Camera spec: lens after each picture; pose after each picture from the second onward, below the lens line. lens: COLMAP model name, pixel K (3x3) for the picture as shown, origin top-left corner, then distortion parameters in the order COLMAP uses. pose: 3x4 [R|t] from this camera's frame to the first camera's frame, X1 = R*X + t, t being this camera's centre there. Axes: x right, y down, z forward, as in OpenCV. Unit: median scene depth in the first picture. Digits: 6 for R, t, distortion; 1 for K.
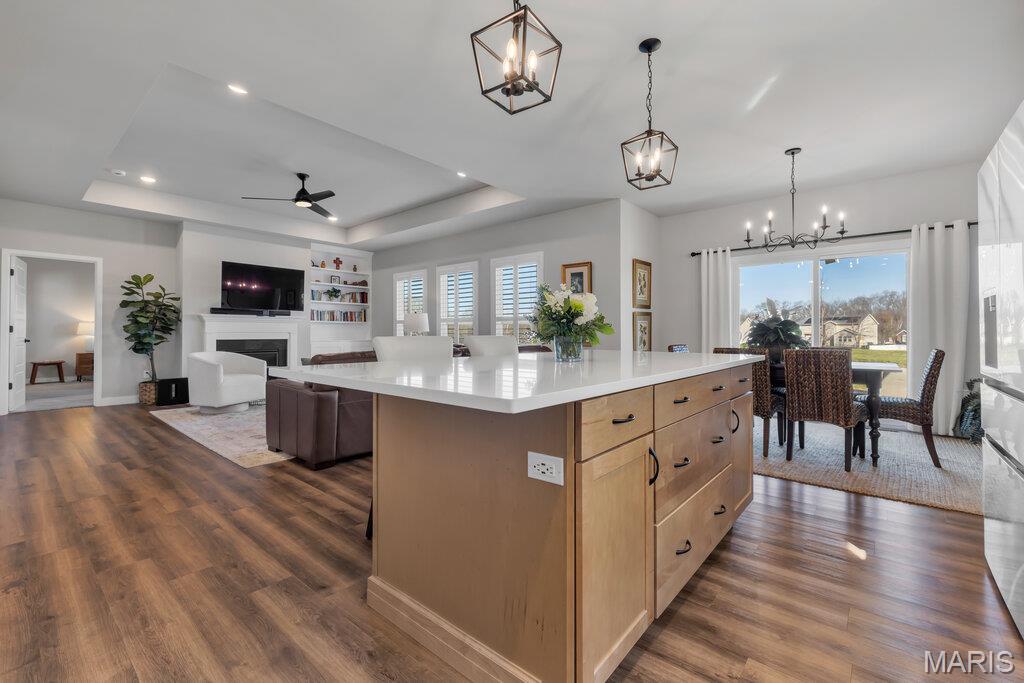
lens RADIAL K [[433.5, 0, 513.8], [0, 433.5, 330.0], [0, 0, 1]] dist [0.005235, -0.001185]
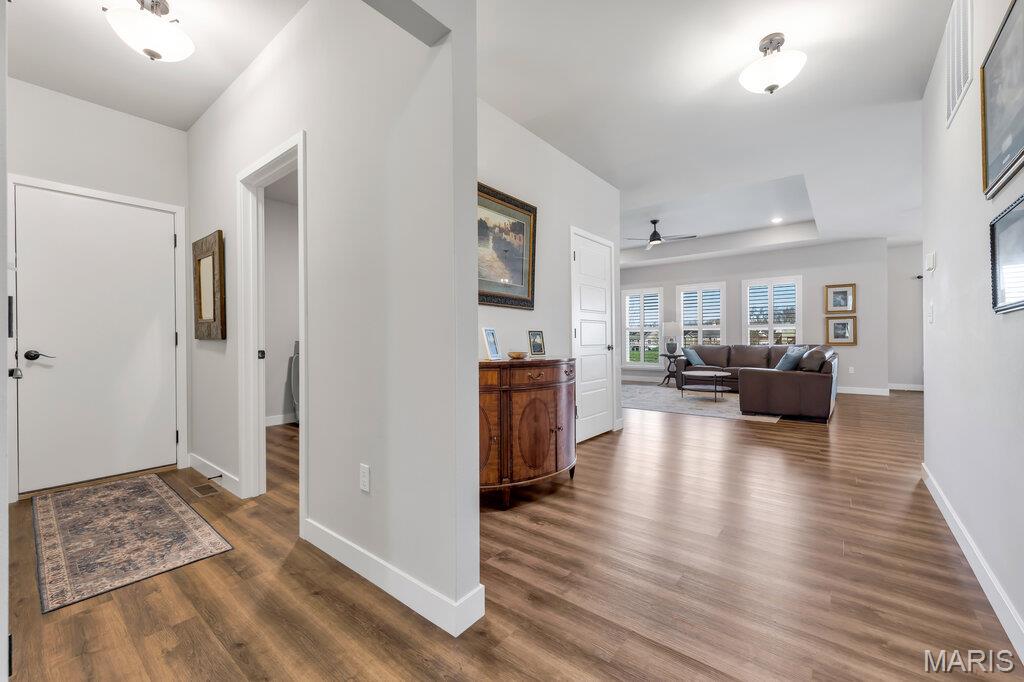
lens RADIAL K [[411.2, 0, 510.4], [0, 411.2, 340.7], [0, 0, 1]] dist [0.007122, -0.000377]
pose [[0.999760, -0.006664, 0.020888, -0.817021], [0.006394, 0.999895, 0.013001, -0.001798], [-0.020973, -0.012864, 0.999697, -0.240055]]
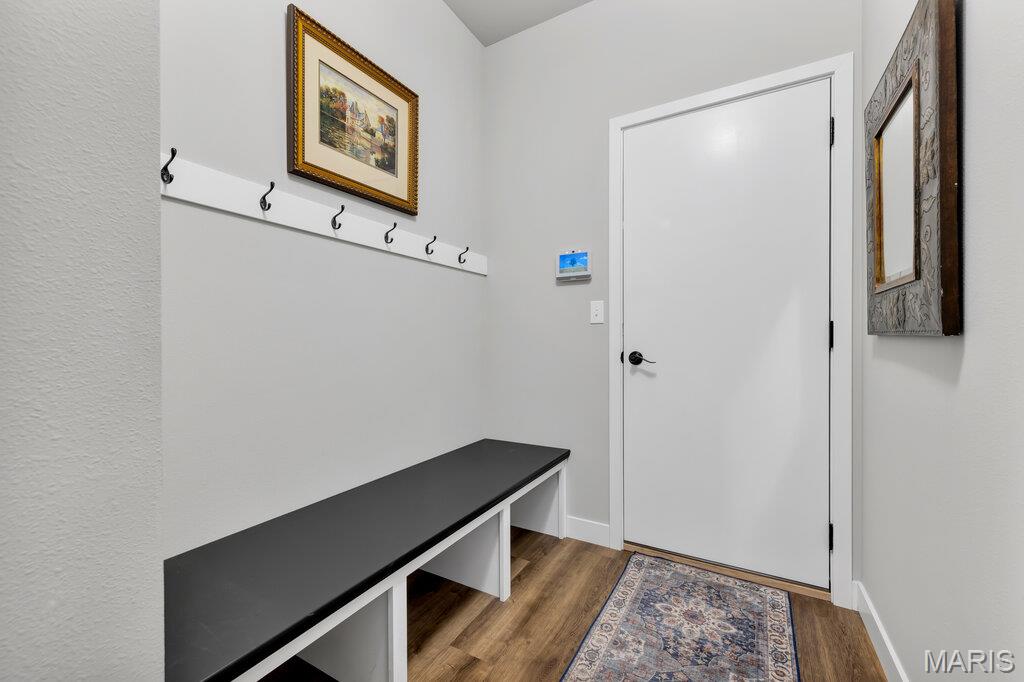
lens RADIAL K [[411.2, 0, 516.2], [0, 411.2, 344.5], [0, 0, 1]] dist [0.007122, -0.000377]
pose [[0.181387, 0.010655, -0.983354, -0.925003], [0.016152, 0.999774, 0.013812, -0.001033], [0.983279, -0.018388, 0.181174, -0.079077]]
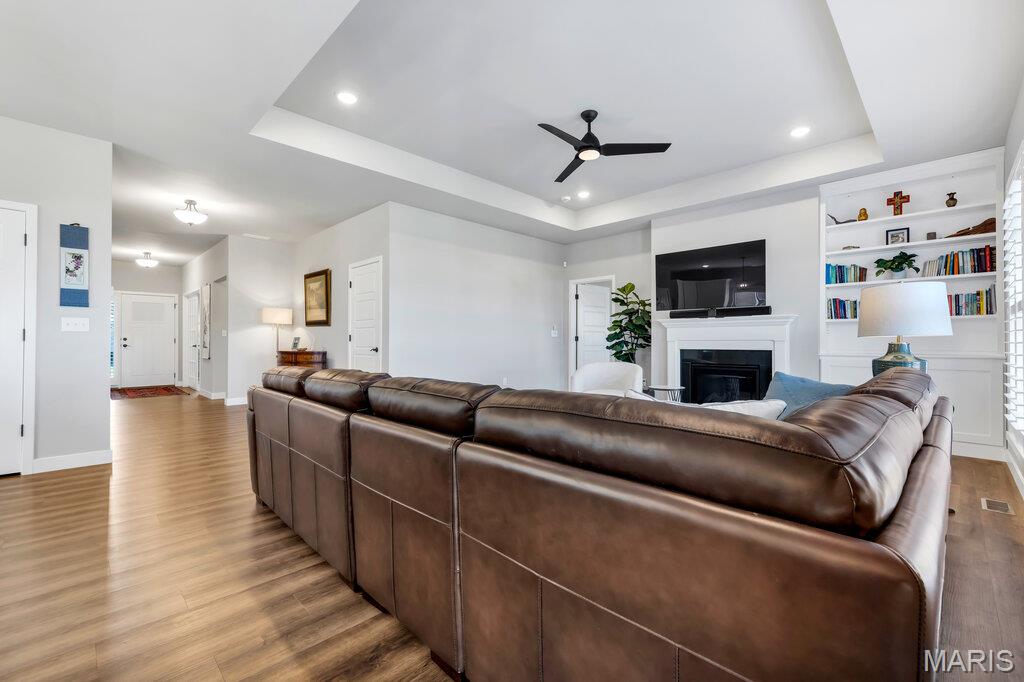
lens RADIAL K [[433.5, 0, 508.1], [0, 433.5, 340.7], [0, 0, 1]] dist [0.005235, -0.001185]
pose [[-0.094264, -0.003277, -0.995542, 0.185218], [0.006808, 0.999969, -0.003936, 0.007128], [0.995524, -0.007149, -0.094239, 0.790467]]
